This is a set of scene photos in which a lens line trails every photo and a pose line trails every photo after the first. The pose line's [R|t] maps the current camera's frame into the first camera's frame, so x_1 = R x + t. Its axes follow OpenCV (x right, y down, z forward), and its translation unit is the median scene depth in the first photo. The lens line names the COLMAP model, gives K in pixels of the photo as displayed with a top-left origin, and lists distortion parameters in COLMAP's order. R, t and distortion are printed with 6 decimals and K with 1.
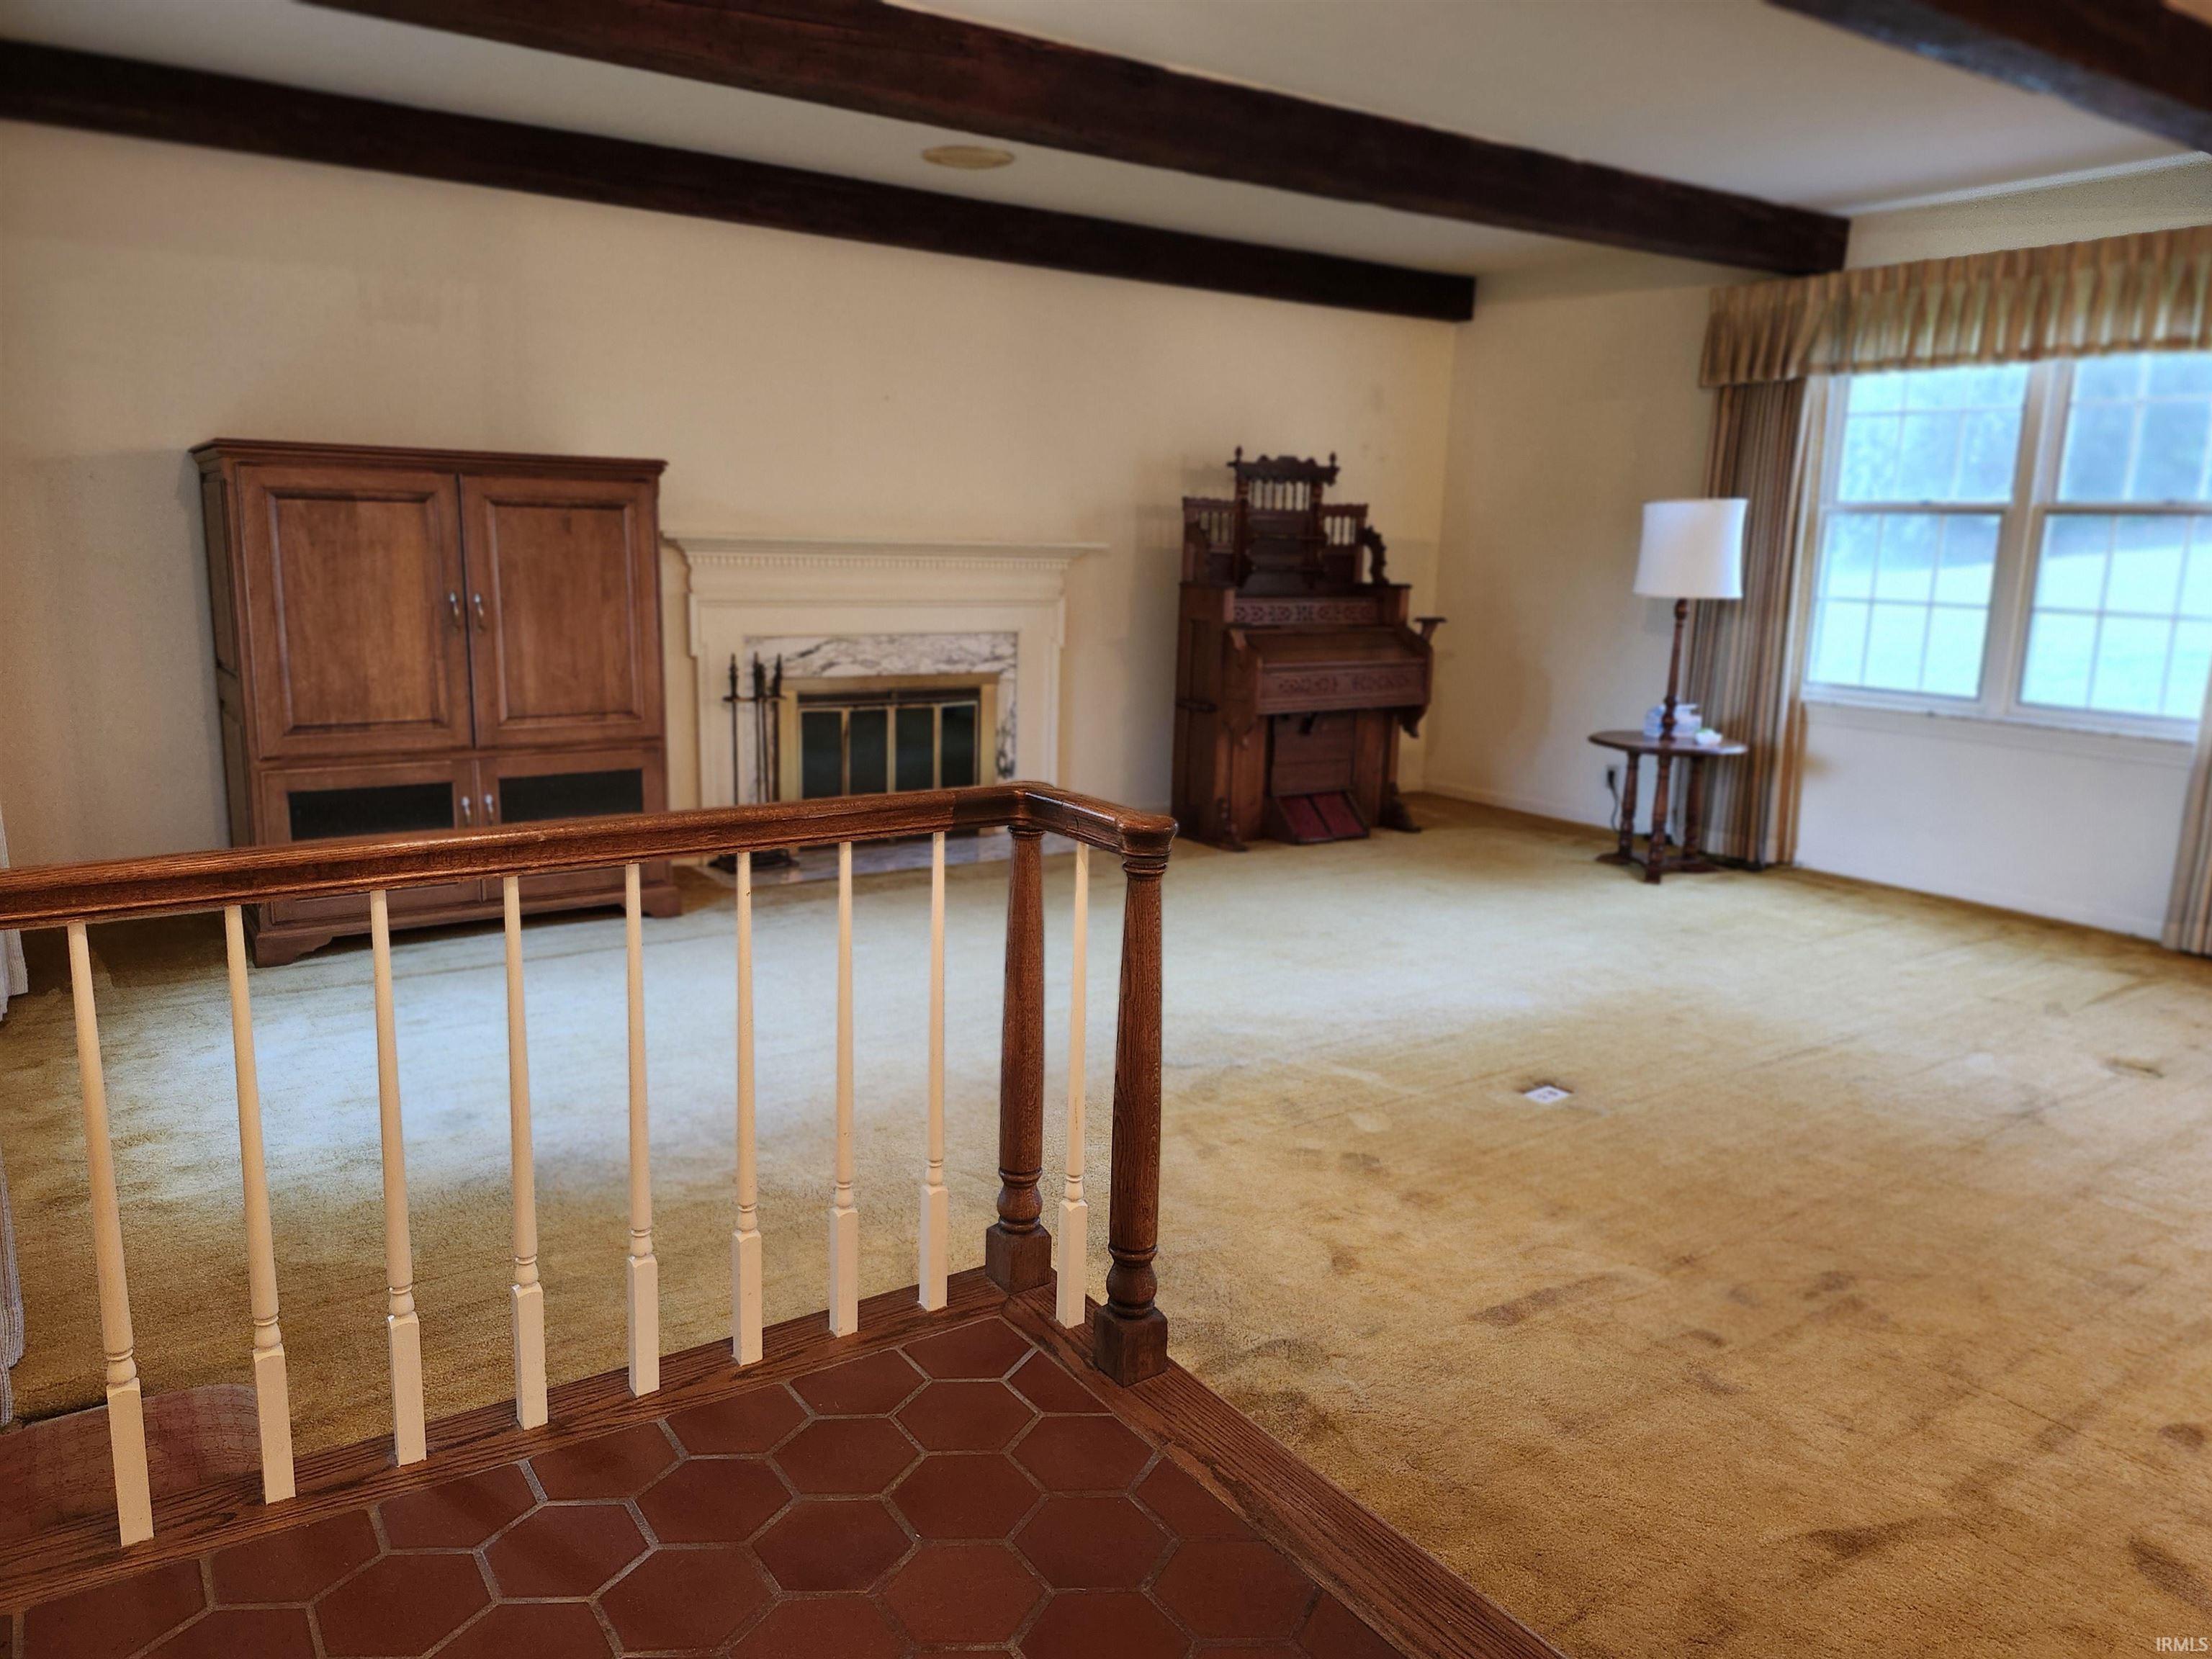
lens RADIAL K [[1523.6, 0, 1096.8], [0, 1523.6, 820.2], [0, 0, 1]] dist [0.111535, -0.167385]
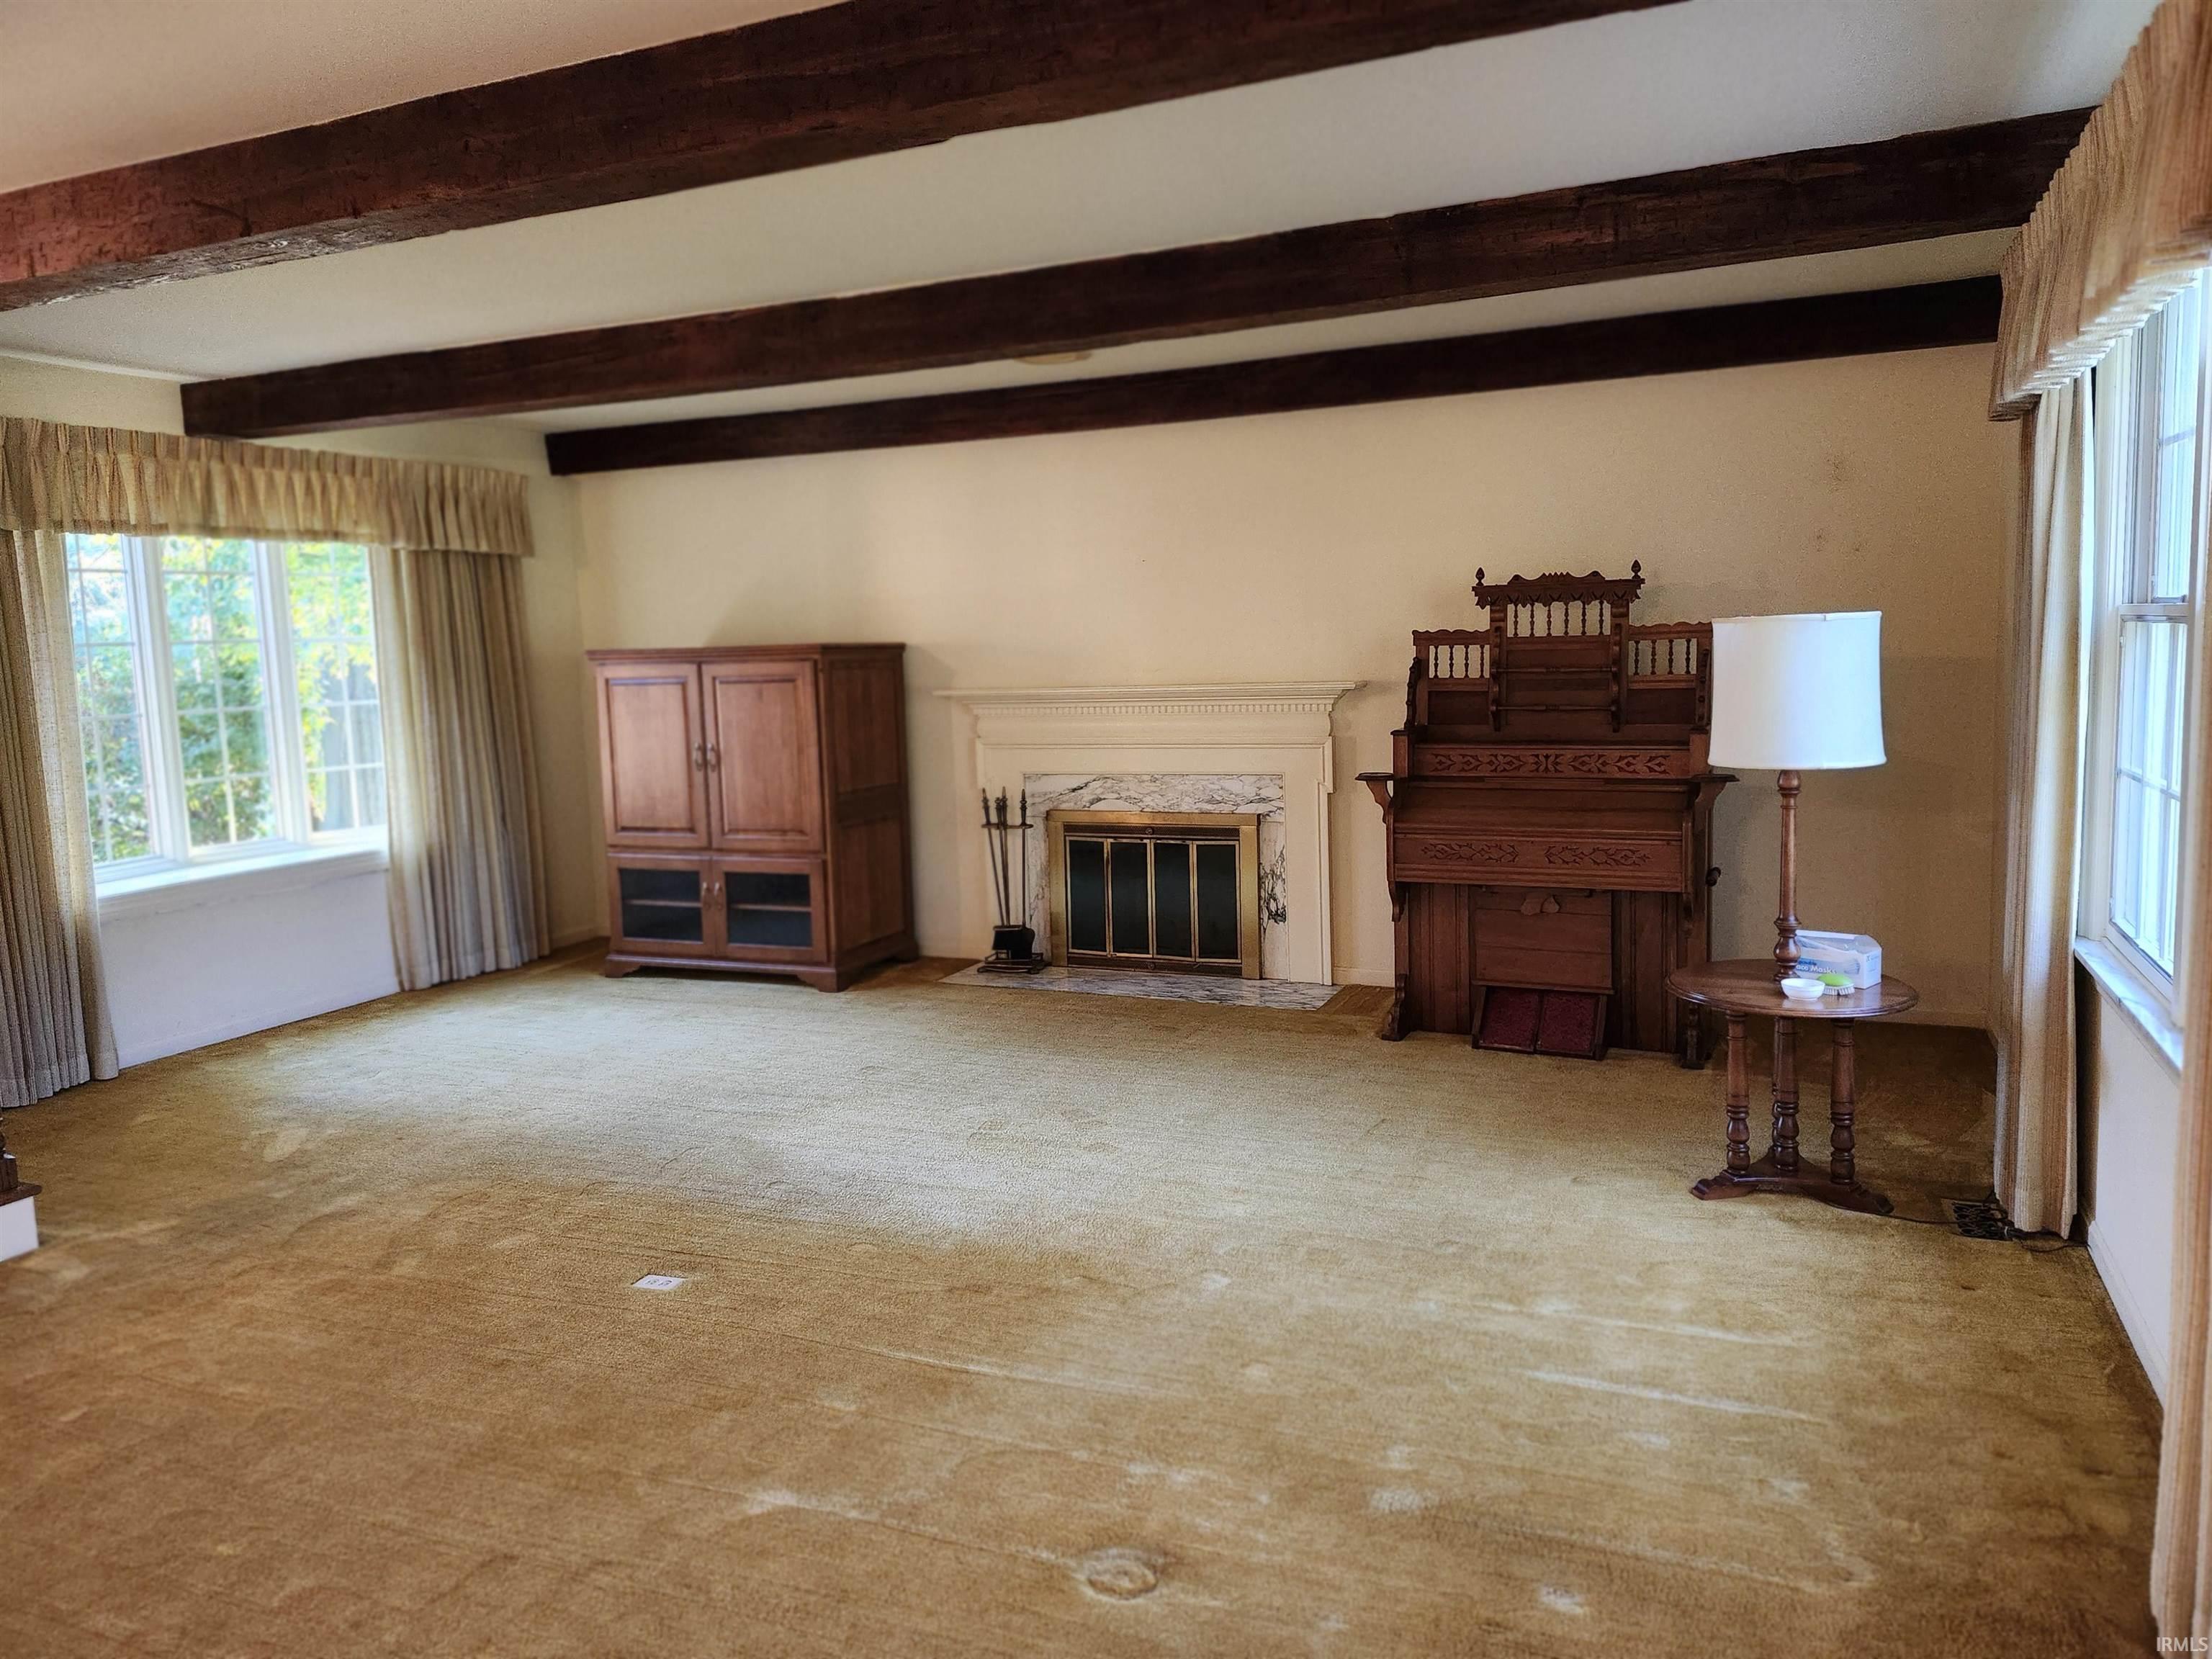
lens RADIAL K [[1516.8, 0, 1105.5], [0, 1516.8, 787.7], [0, 0, 1]] dist [0.063078, -0.067419]
pose [[0.534374, 0.042102, -0.844199, 0.890601], [-0.110929, 0.993613, -0.020664, -0.103481], [0.837938, 0.104688, 0.535631, 0.486751]]
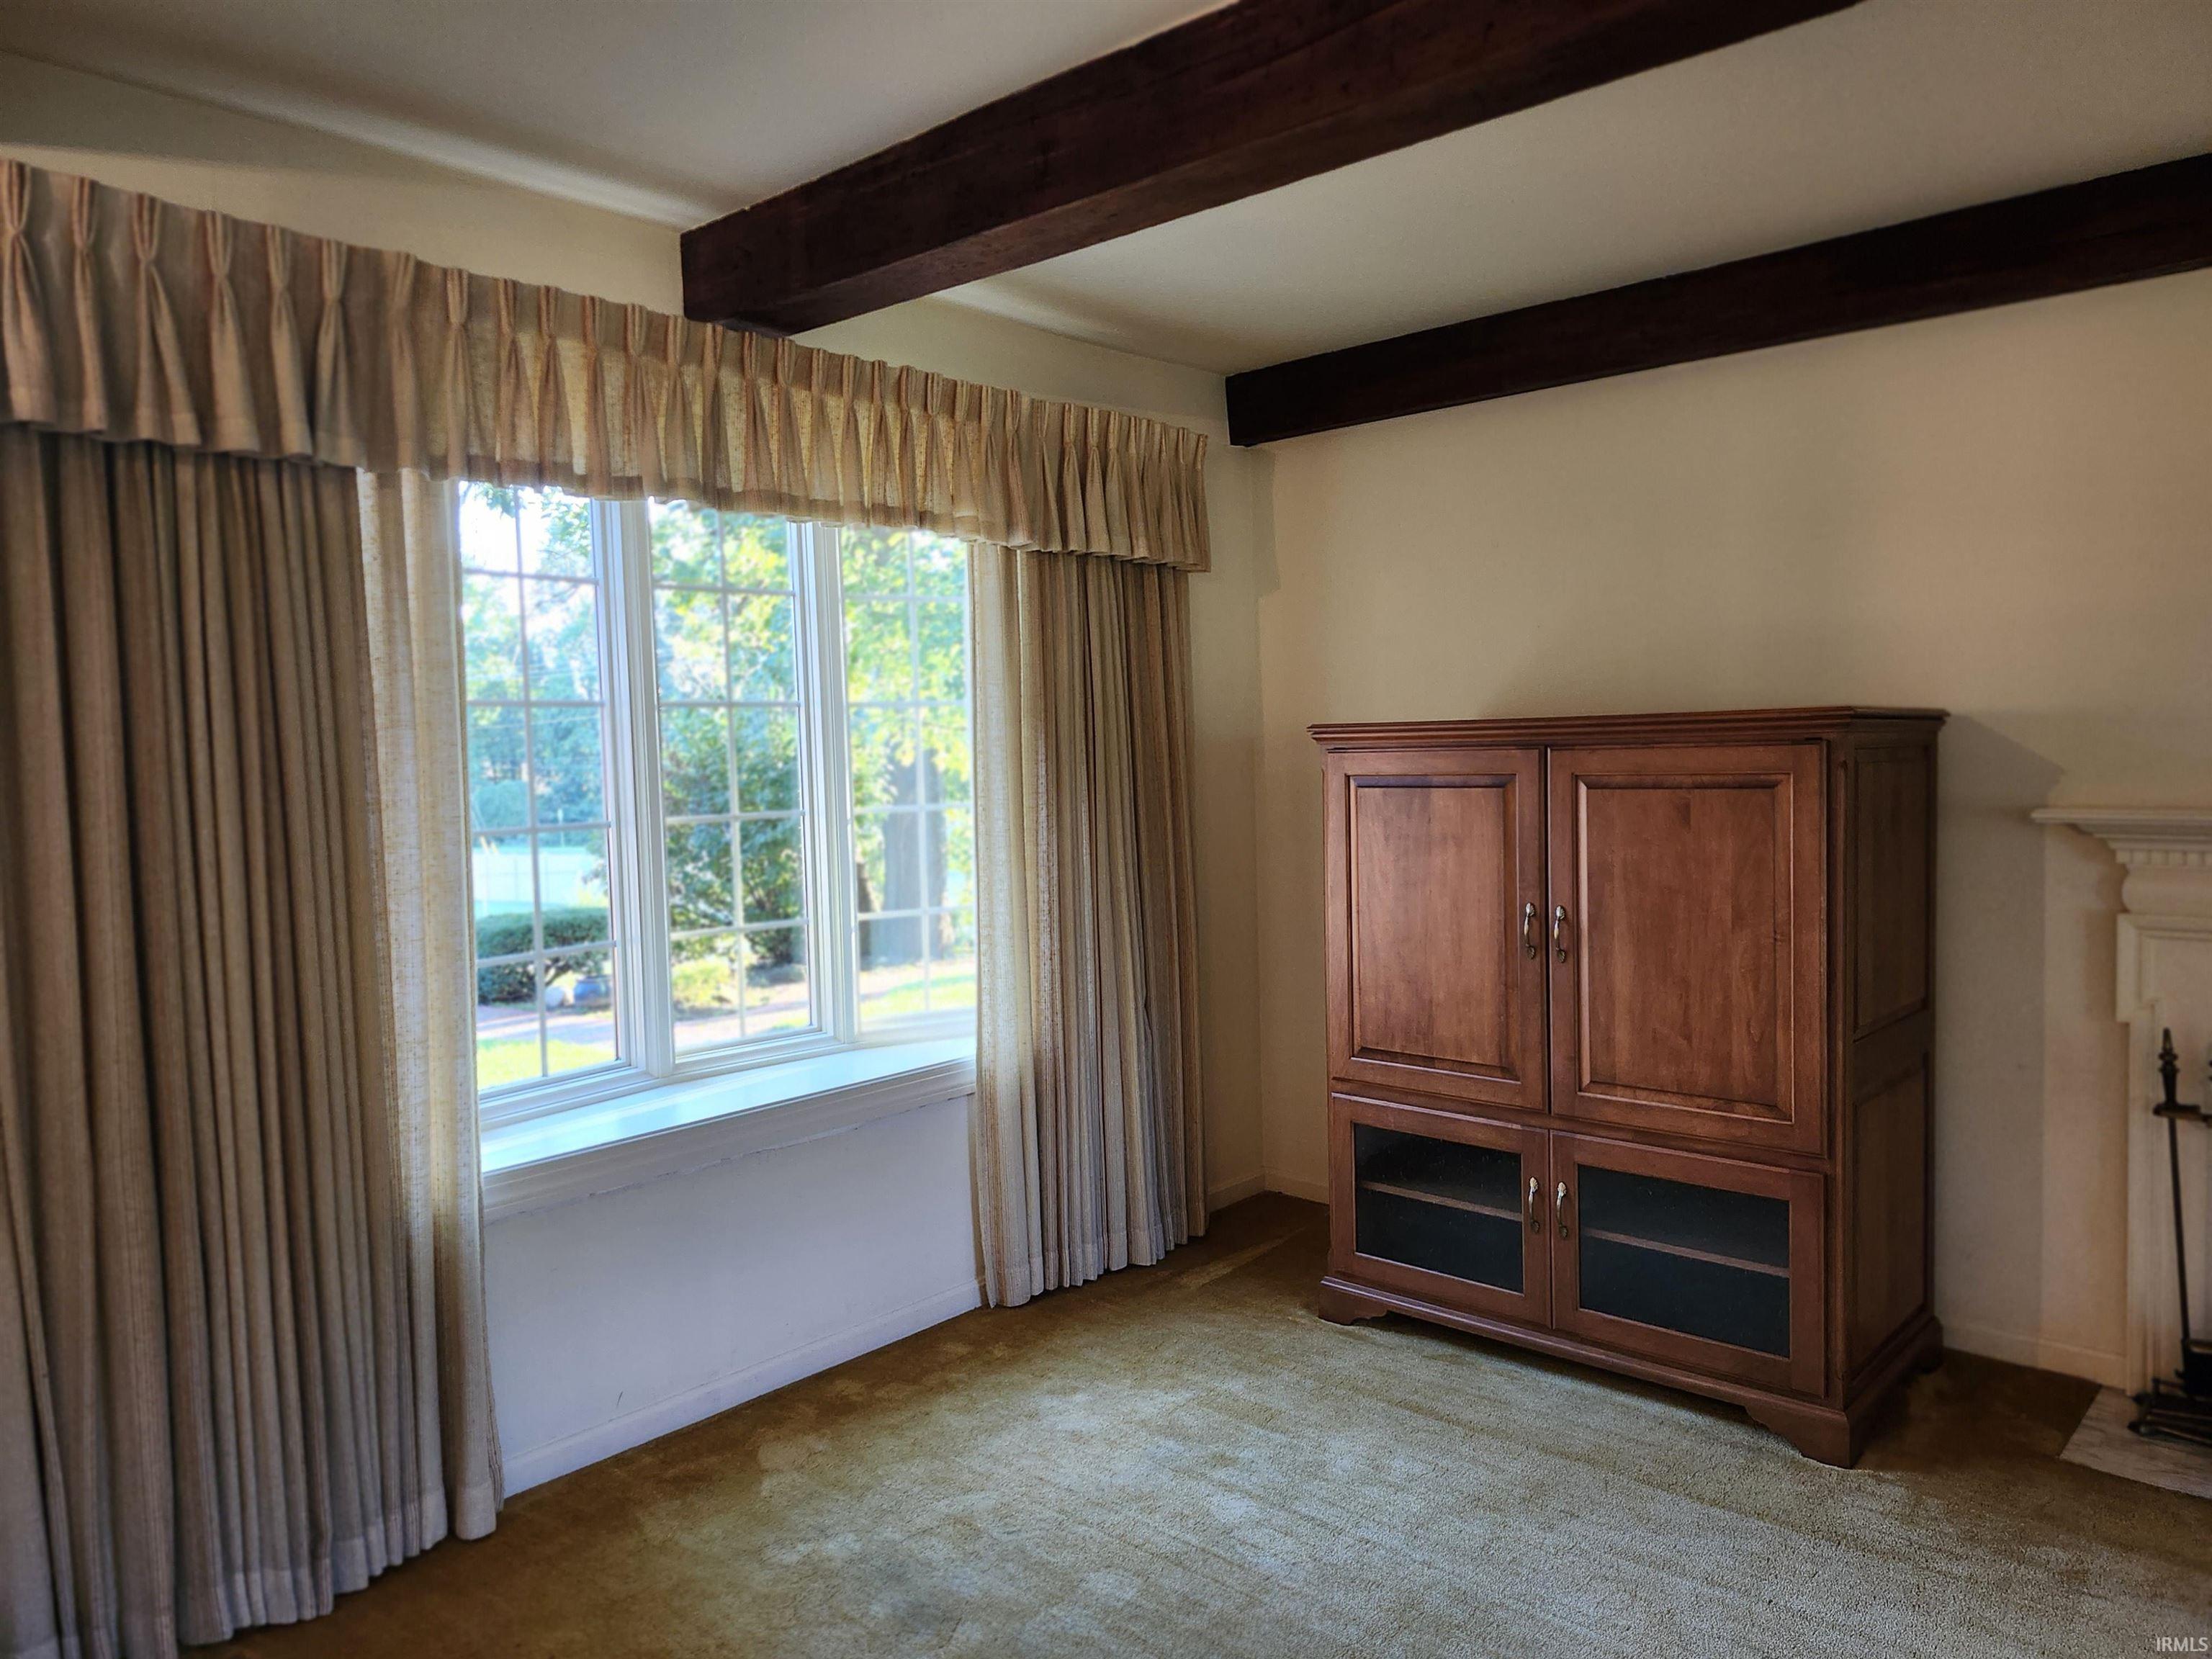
lens RADIAL K [[1523.6, 0, 1096.8], [0, 1523.6, 820.2], [0, 0, 1]] dist [0.111535, -0.167385]
pose [[0.222528, 0.021419, -0.974691, 0.230584], [-0.152880, 0.988157, -0.013189, -0.127460], [0.962865, 0.151945, 0.223167, 0.549010]]
